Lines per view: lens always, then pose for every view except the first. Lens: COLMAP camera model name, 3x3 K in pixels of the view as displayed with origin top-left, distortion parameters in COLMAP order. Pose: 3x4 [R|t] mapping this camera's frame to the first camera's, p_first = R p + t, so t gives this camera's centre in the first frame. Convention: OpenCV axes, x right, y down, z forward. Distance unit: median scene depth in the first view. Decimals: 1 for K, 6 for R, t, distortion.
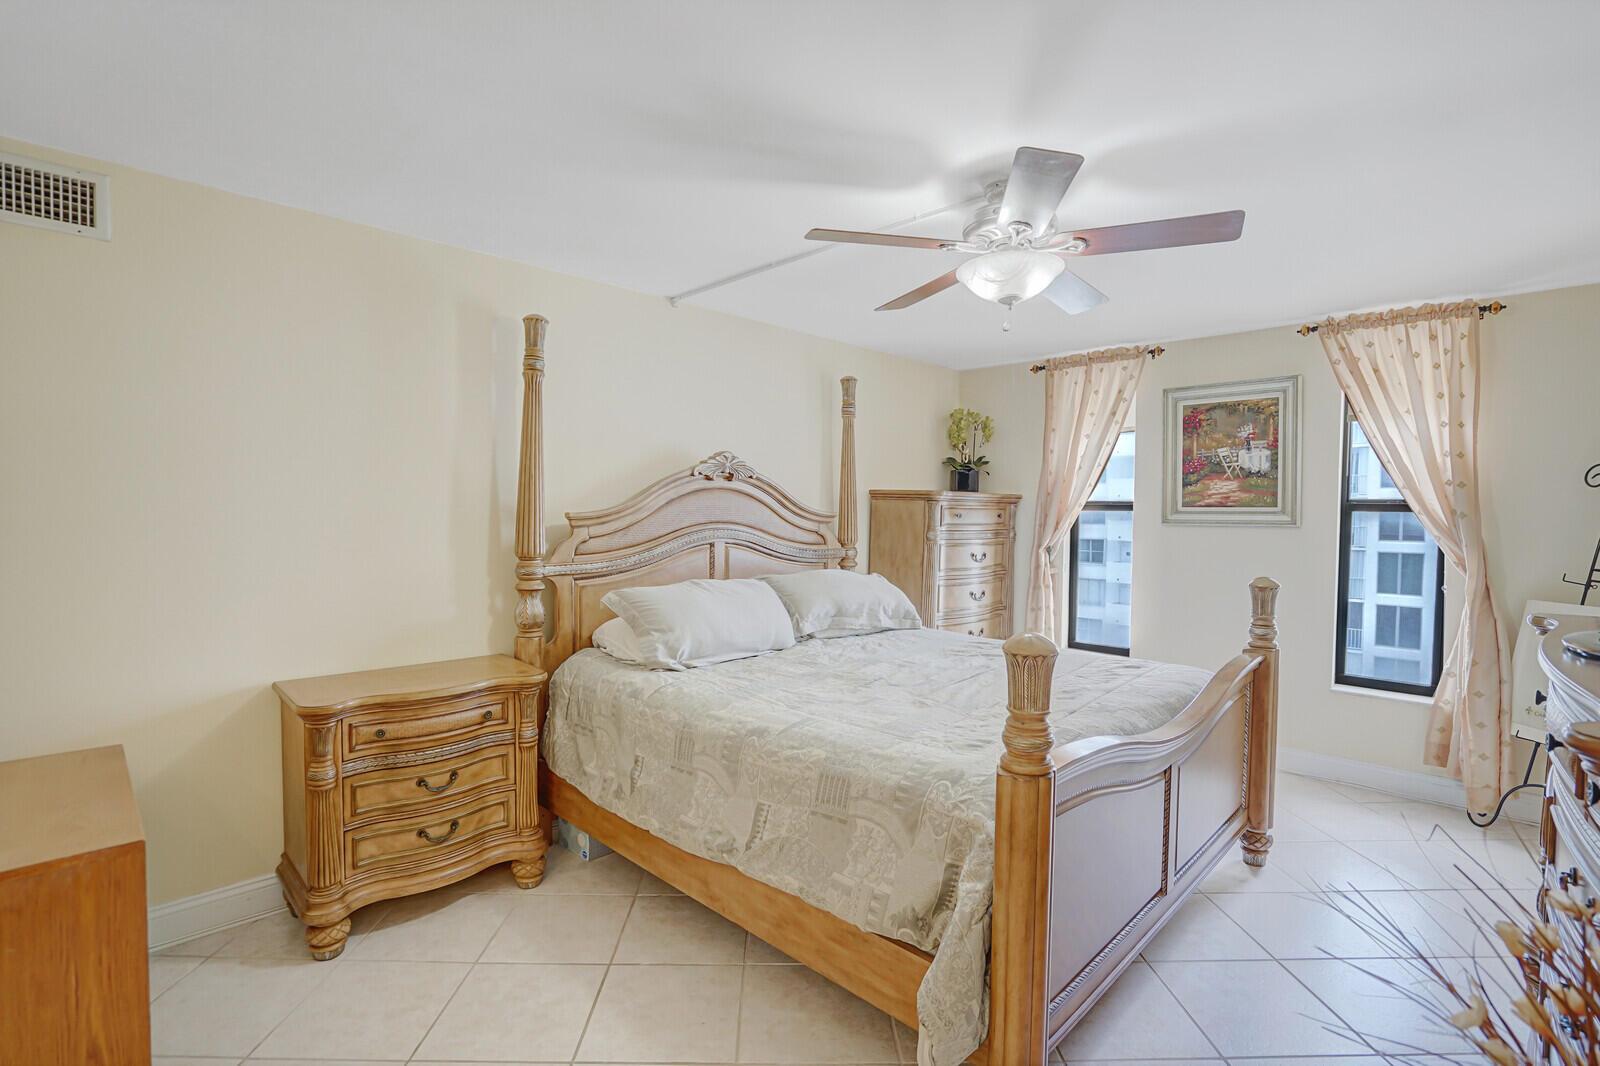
lens RADIAL K [[746.8, 0, 766.4], [0, 746.8, 529.0], [0, 0, 1]] dist [-0.056737, 0.021835]
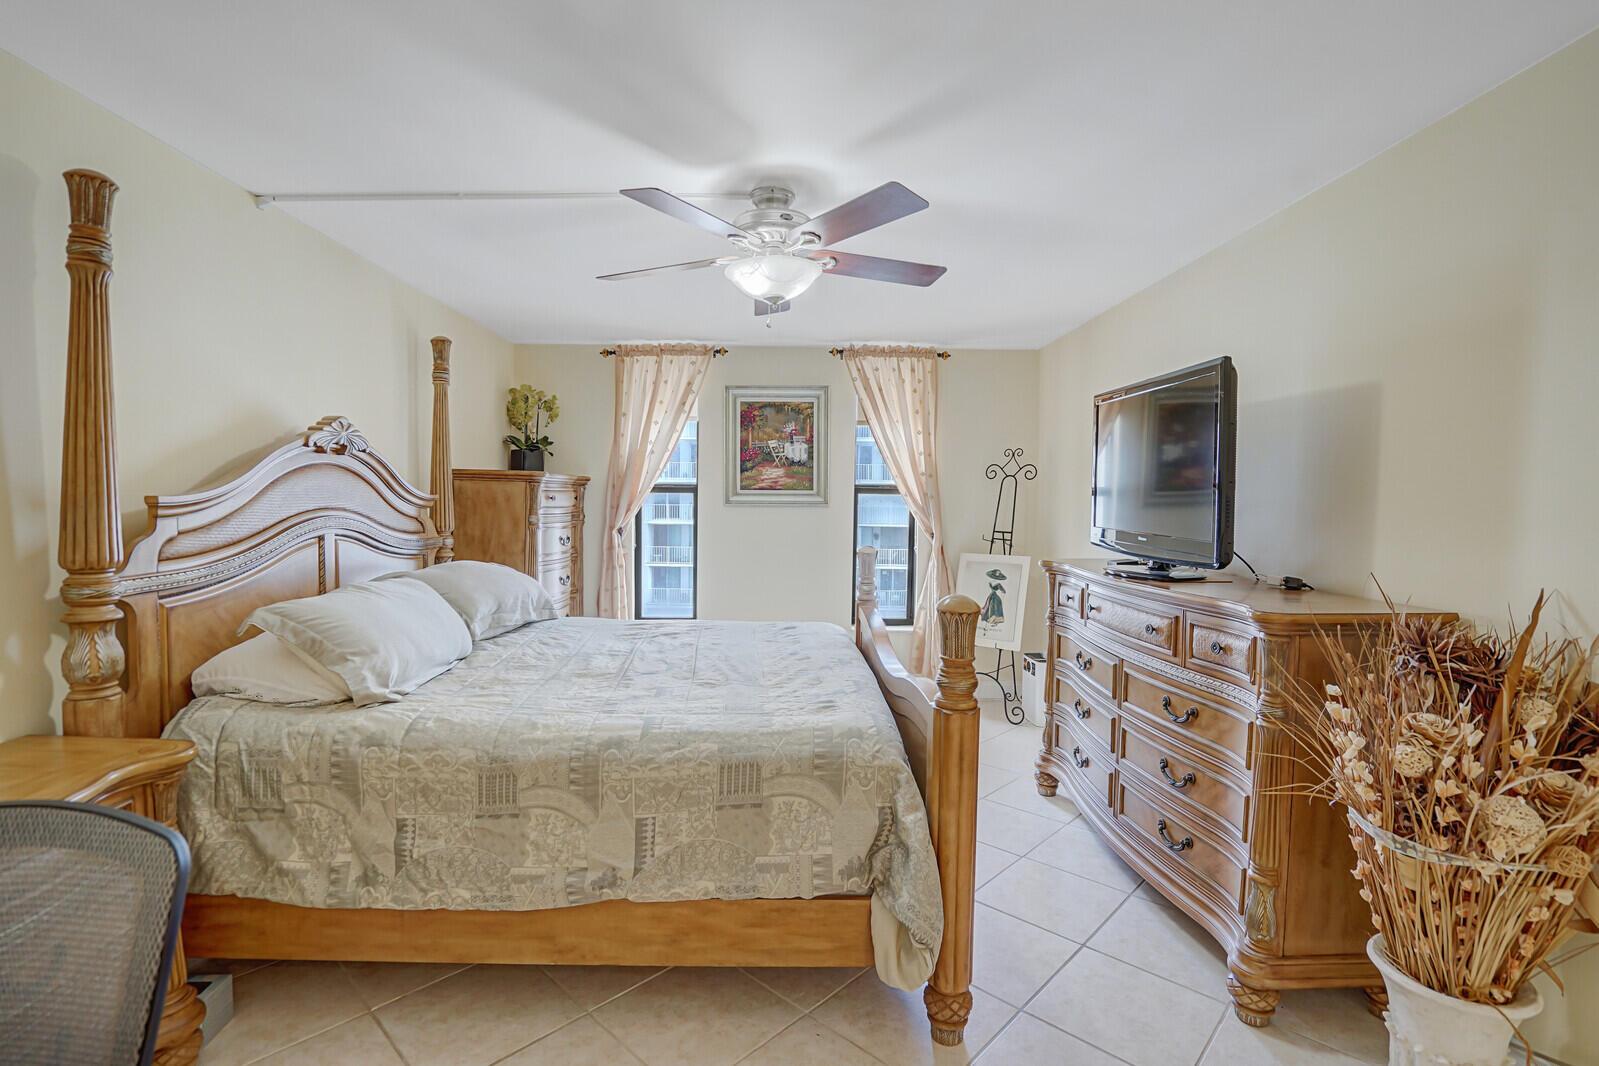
lens RADIAL K [[775.9, 0, 764.3], [0, 775.9, 526.5], [0, 0, 1]] dist [-0.057109, 0.023600]
pose [[0.697079, -0.029181, 0.716400, -0.356208], [0.014226, 0.999538, 0.026871, -0.005498], [-0.716853, -0.008539, 0.697172, 0.153623]]
